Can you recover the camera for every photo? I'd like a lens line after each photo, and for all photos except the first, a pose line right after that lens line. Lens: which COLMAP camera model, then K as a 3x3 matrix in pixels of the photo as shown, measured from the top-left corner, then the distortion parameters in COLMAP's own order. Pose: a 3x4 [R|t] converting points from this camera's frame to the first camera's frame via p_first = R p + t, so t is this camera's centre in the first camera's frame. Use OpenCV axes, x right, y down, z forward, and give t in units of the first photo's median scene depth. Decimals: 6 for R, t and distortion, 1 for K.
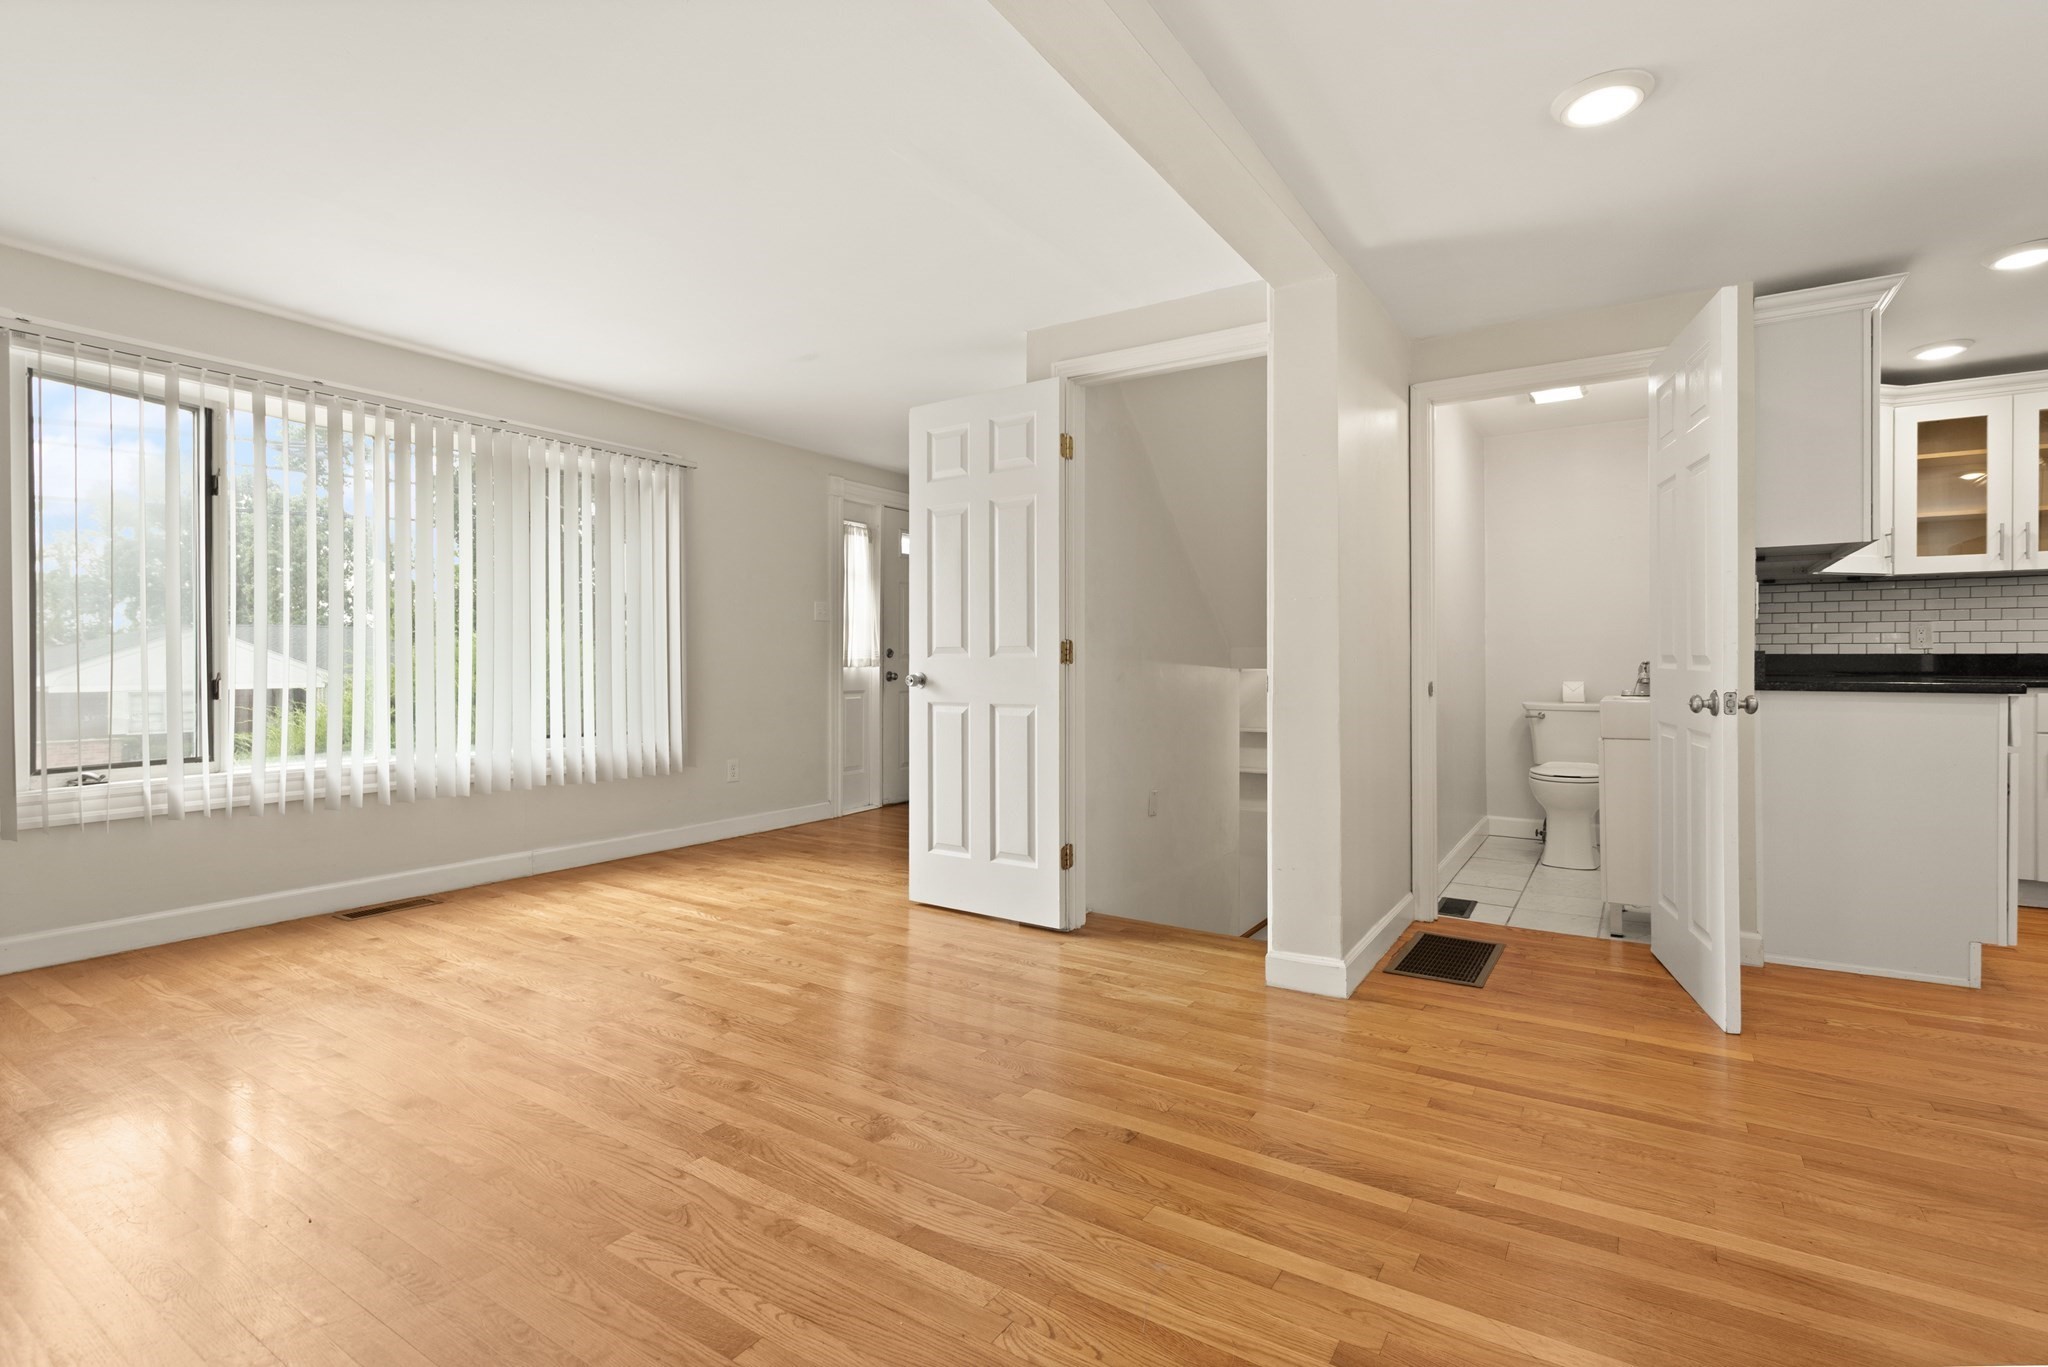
lens RADIAL K [[950.5, 0, 1048.3], [0, 950.5, 663.9], [0, 0, 1]] dist [0.002854, 0.000346]
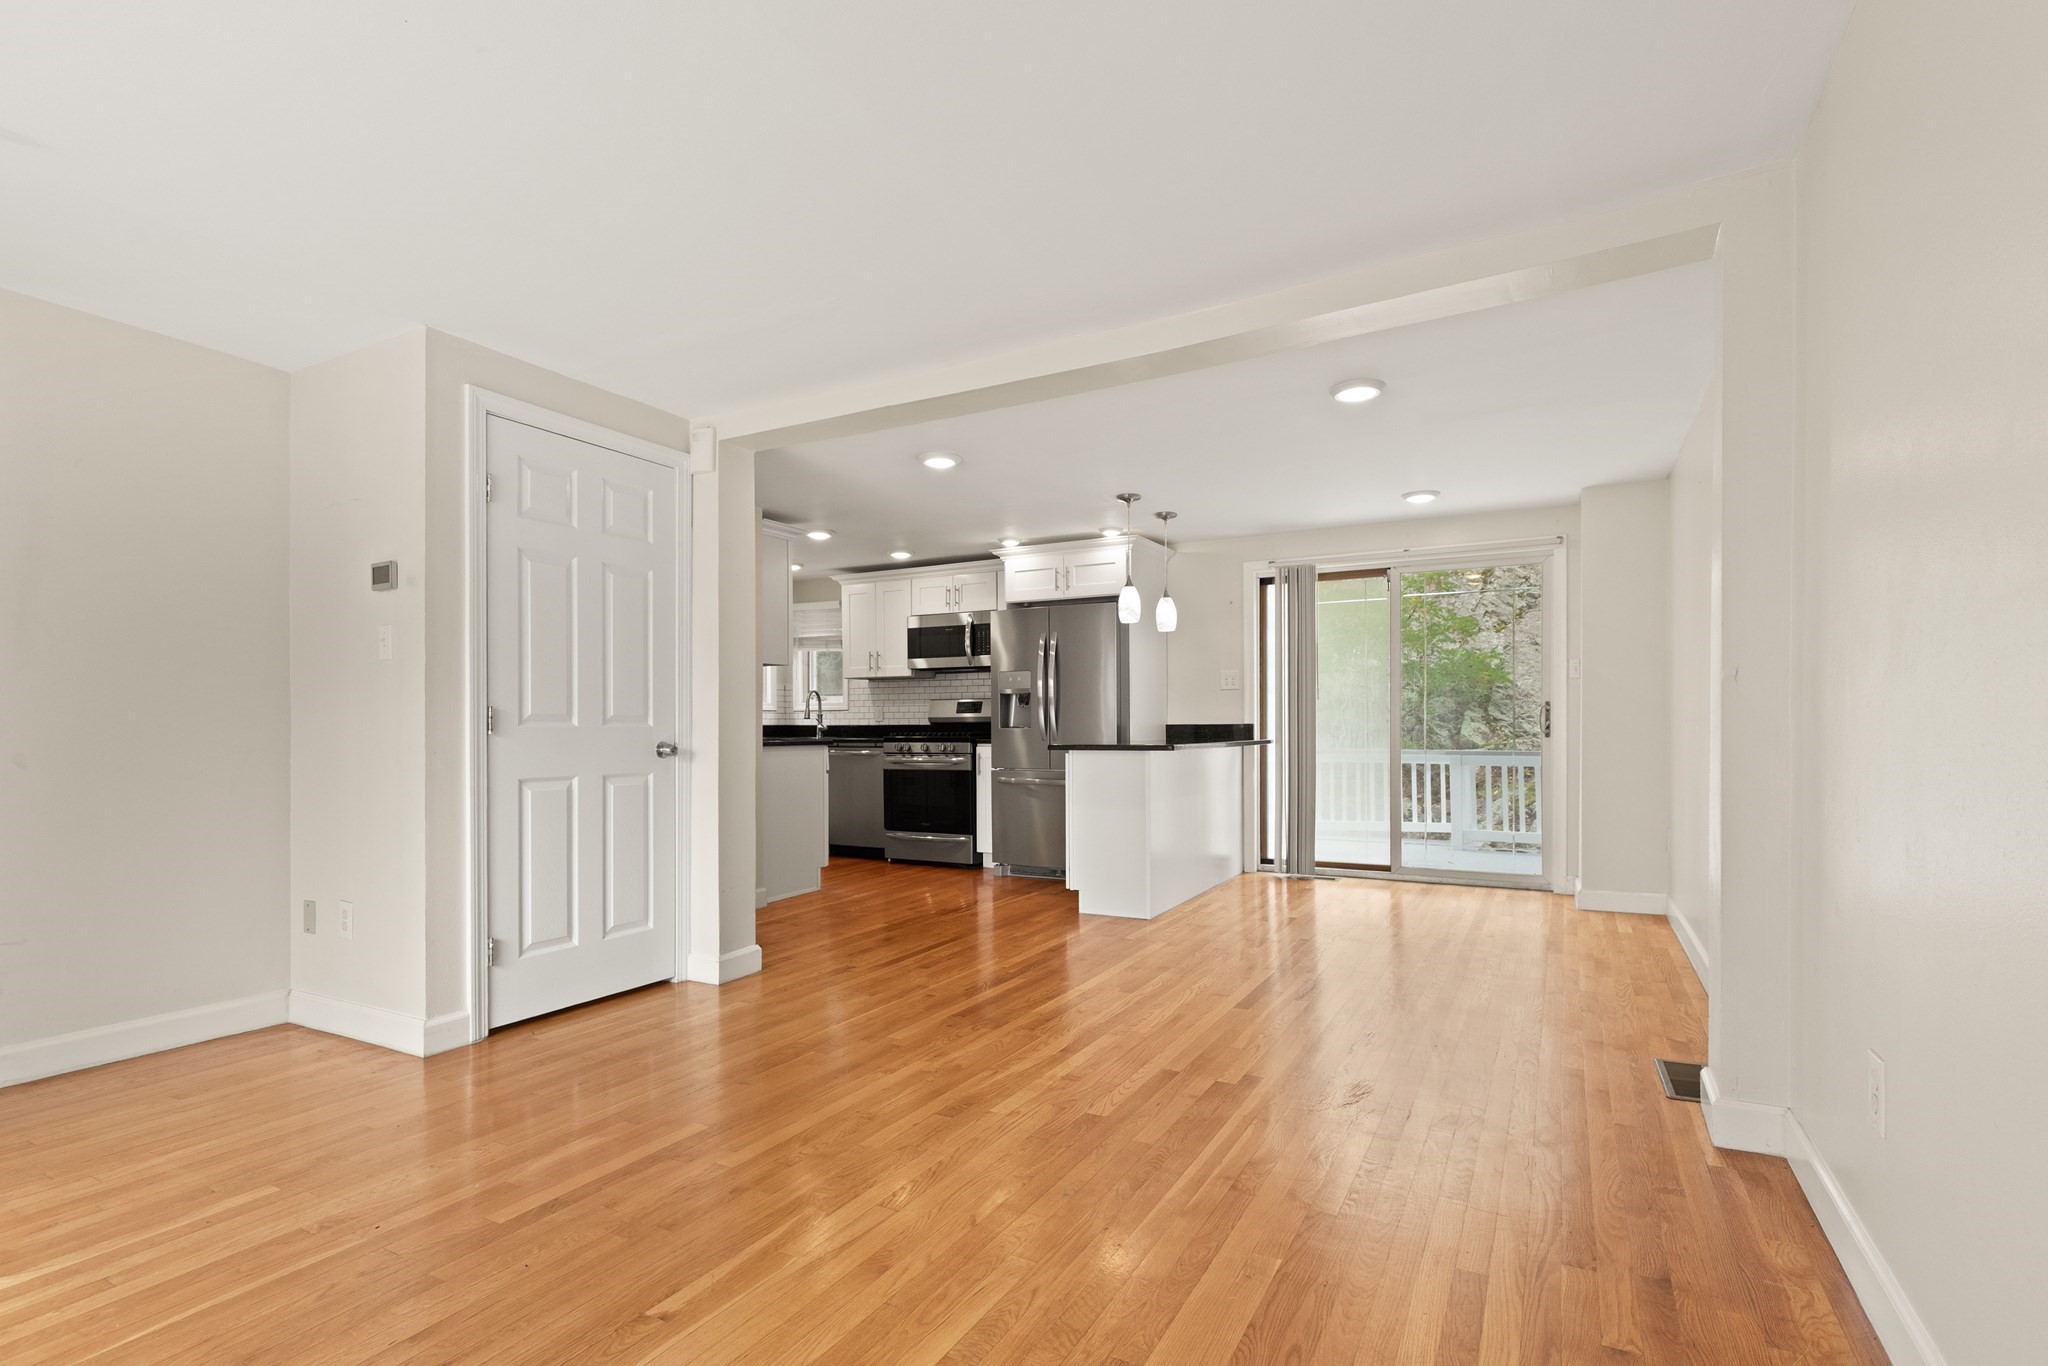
lens RADIAL K [[953.0, 0, 1043.8], [0, 953.0, 733.5], [0, 0, 1]] dist [0.000990, -0.000099]
pose [[-0.068789, -0.006473, 0.997610, -0.990036], [0.004525, 0.999967, 0.006800, -0.005043], [-0.997621, 0.004982, -0.068758, 0.600983]]
